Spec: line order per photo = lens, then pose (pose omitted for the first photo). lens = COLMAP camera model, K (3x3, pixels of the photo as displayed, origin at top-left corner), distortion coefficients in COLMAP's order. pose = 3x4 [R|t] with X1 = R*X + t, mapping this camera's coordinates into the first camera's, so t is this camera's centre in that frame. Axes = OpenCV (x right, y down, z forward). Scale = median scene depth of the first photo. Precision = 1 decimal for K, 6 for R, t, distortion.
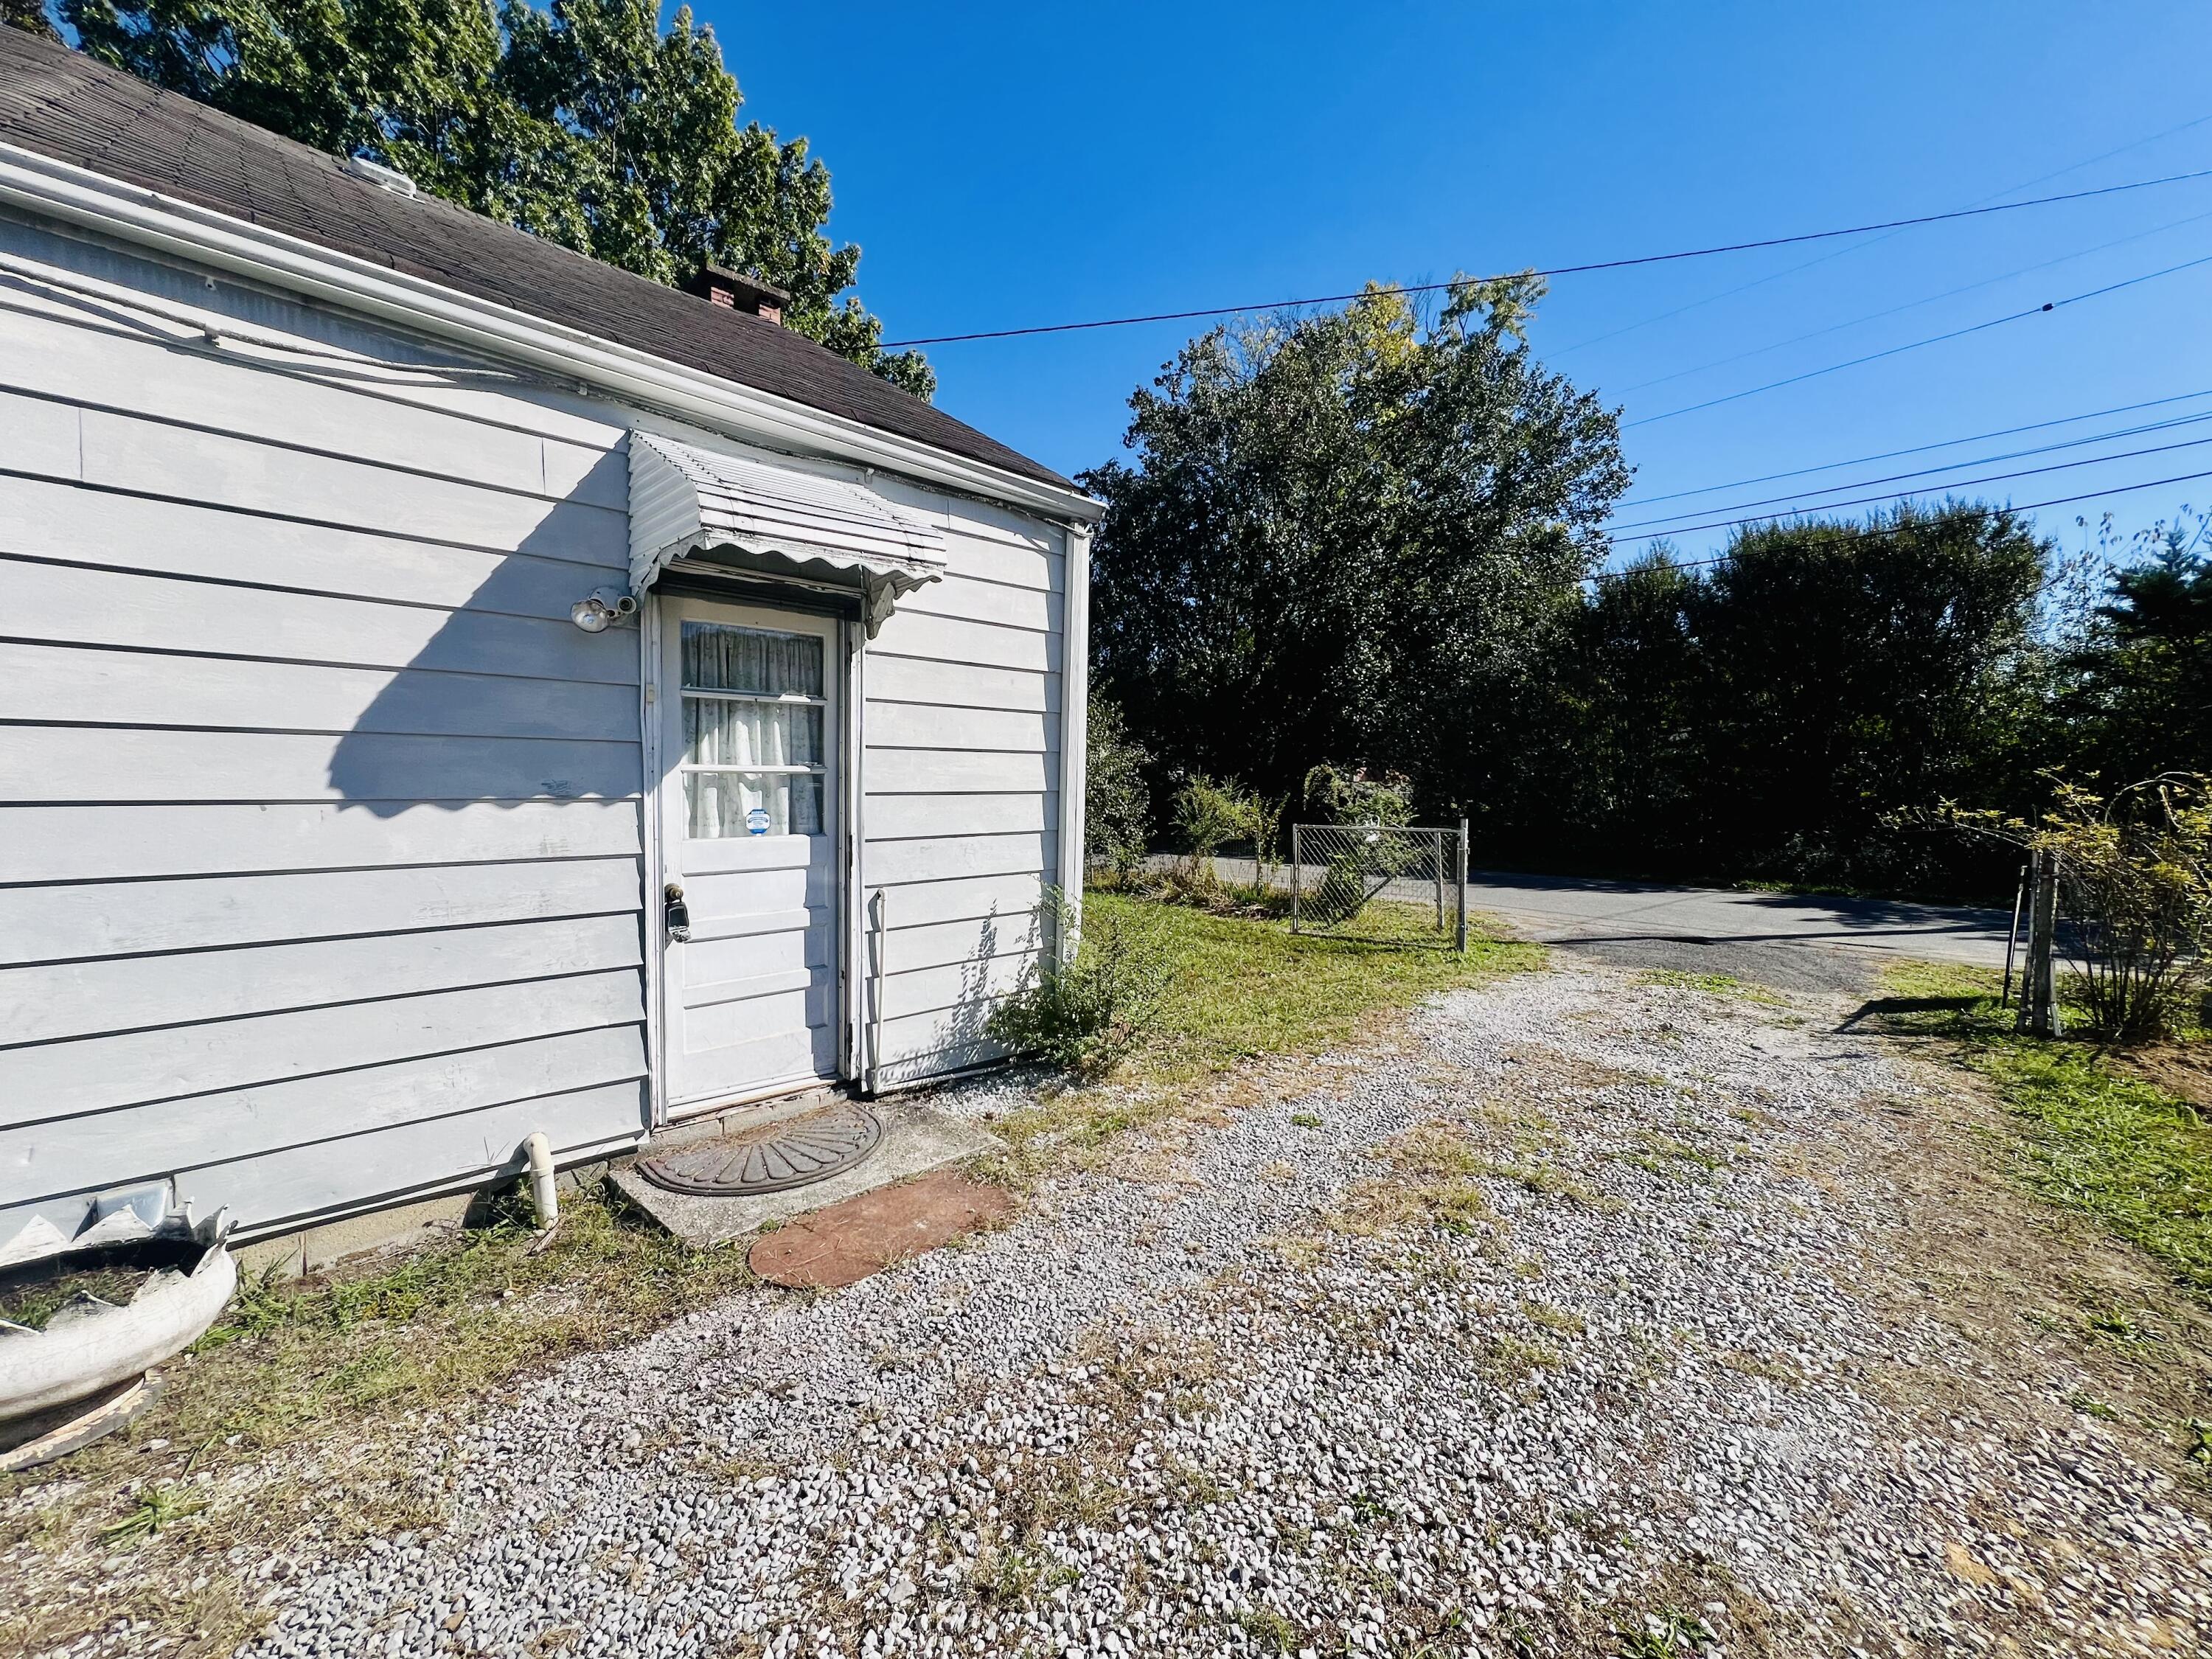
lens RADIAL K [[885.2, 0, 1097.6], [0, 885.2, 822.7], [0, 0, 1]] dist [-0.002337, 0.000599]
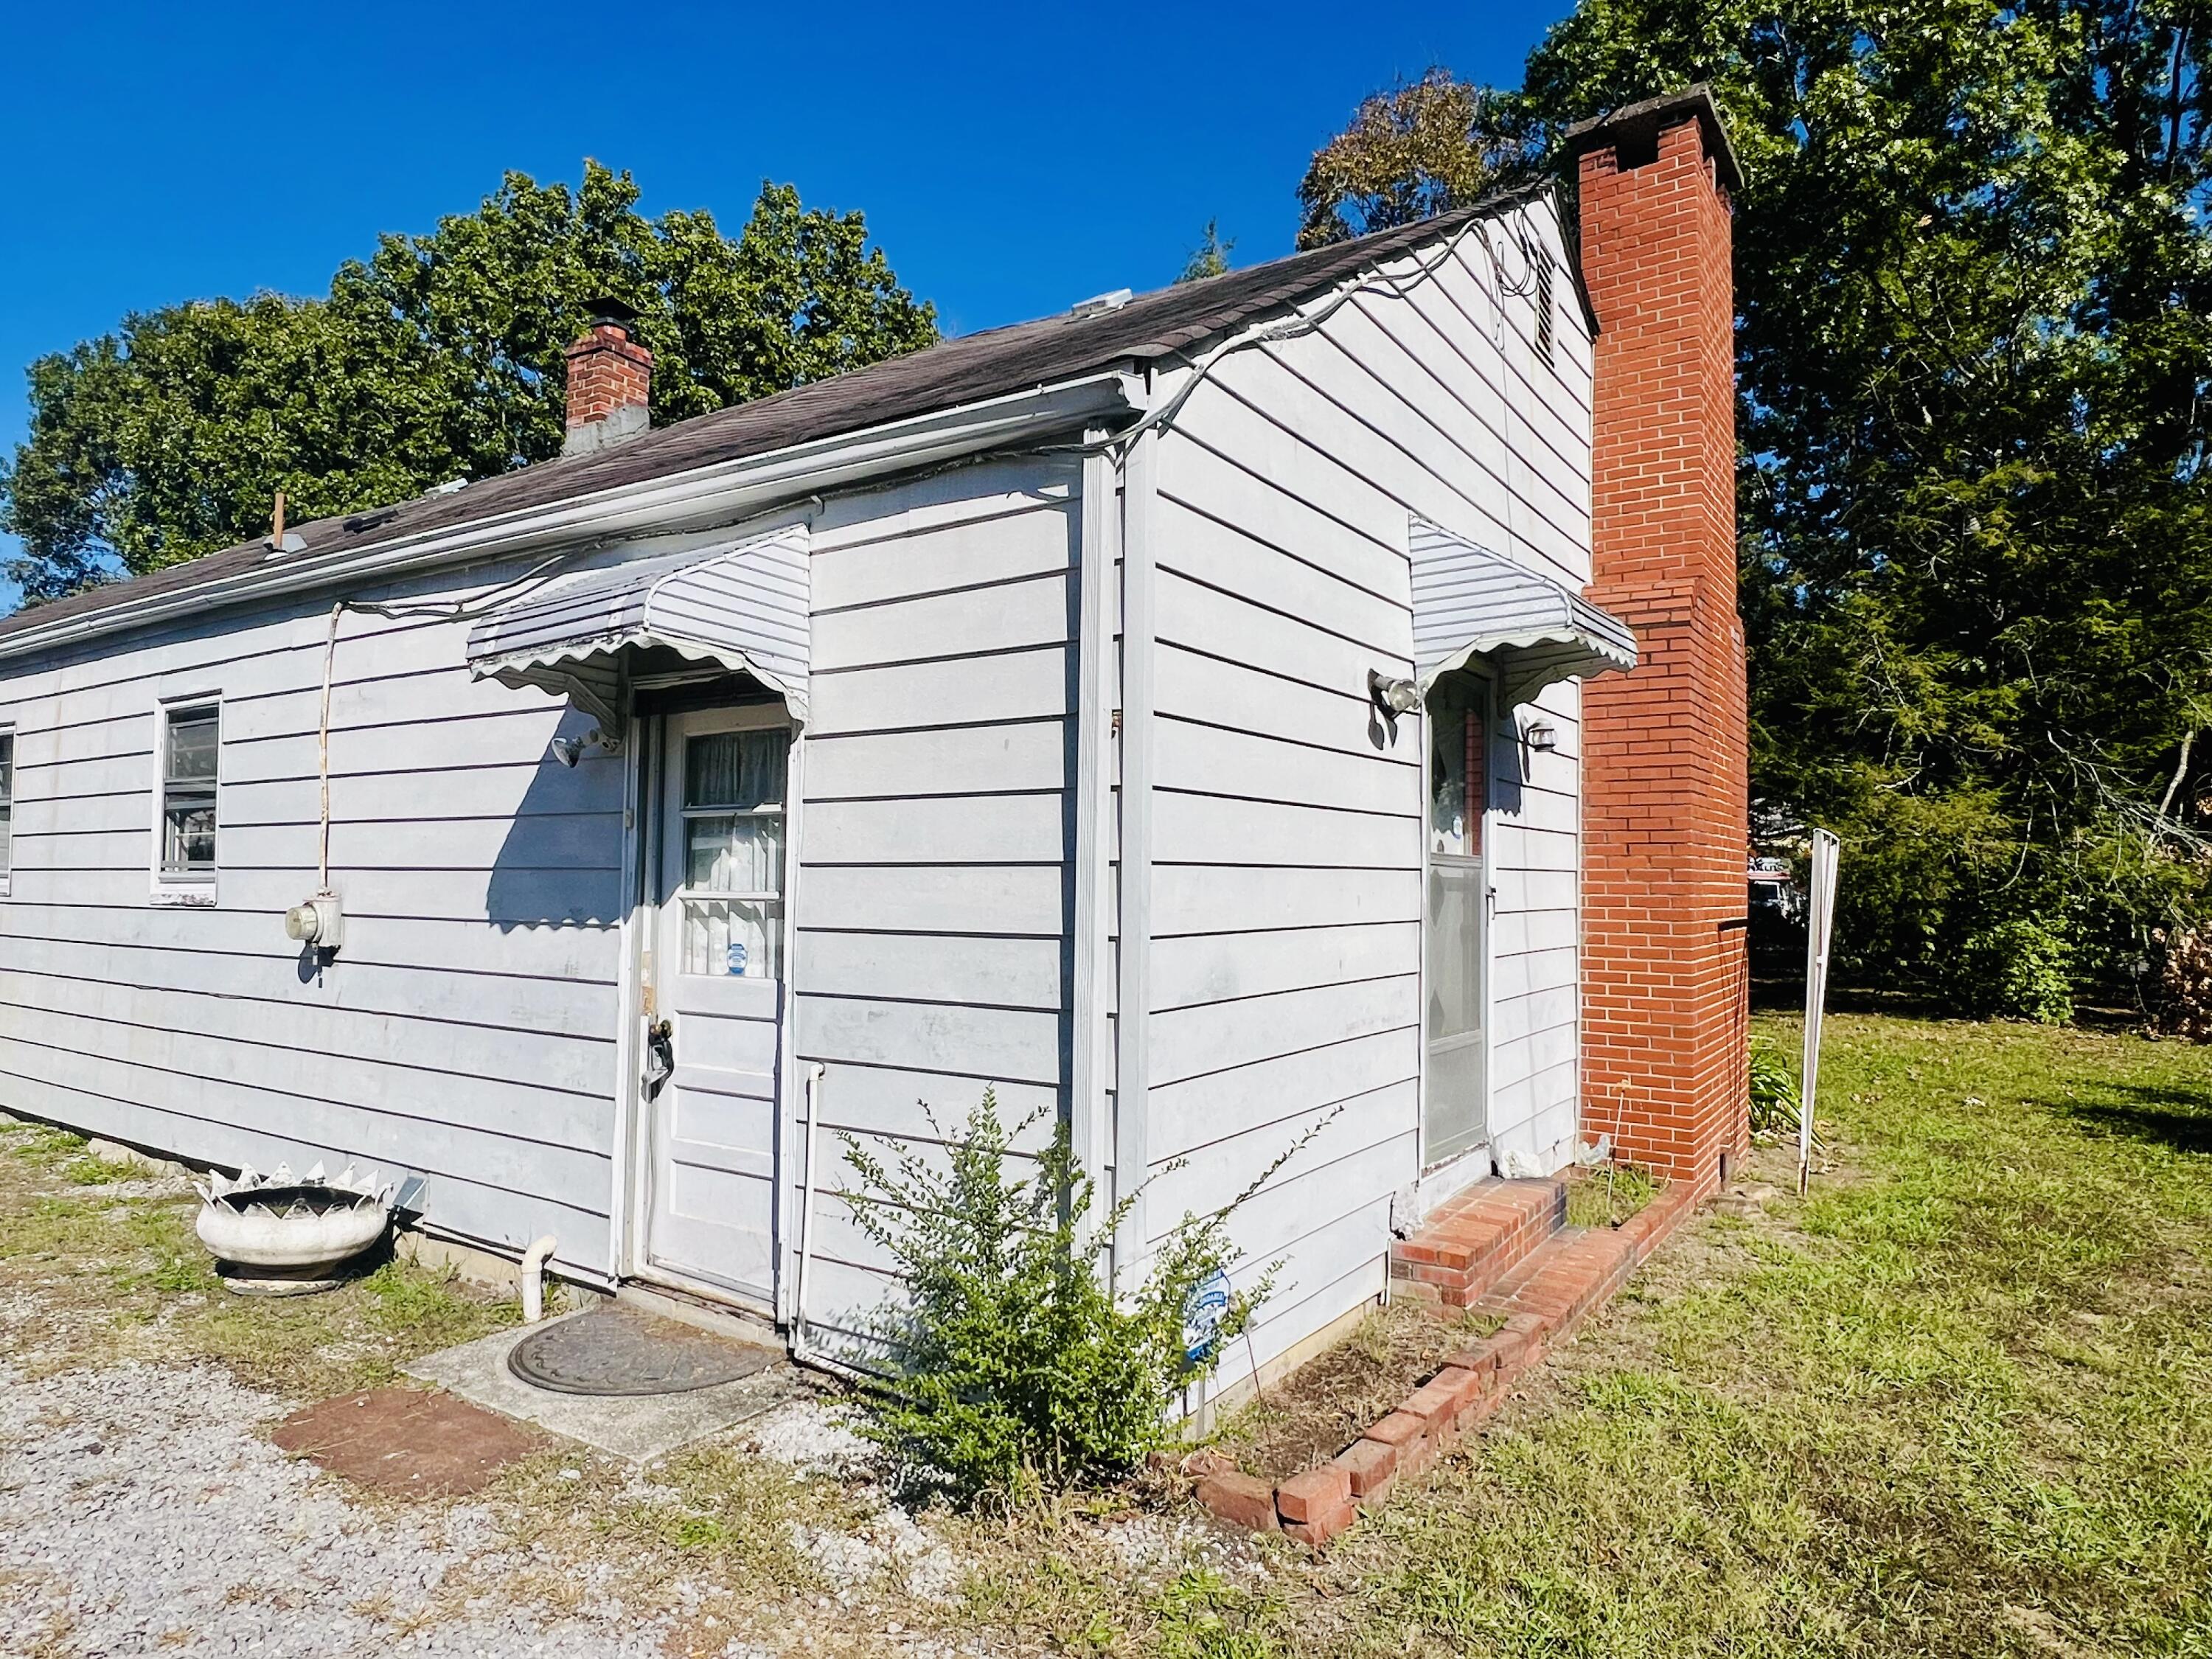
lens RADIAL K [[1327.2, 0, 1071.8], [0, 1327.2, 824.3], [0, 0, 1]] dist [-0.003119, 0.000992]
pose [[0.207270, -0.052795, -0.976858, 1.017288], [-0.055381, 0.996308, -0.065597, -0.069901], [0.976715, 0.067696, 0.203581, 1.165616]]
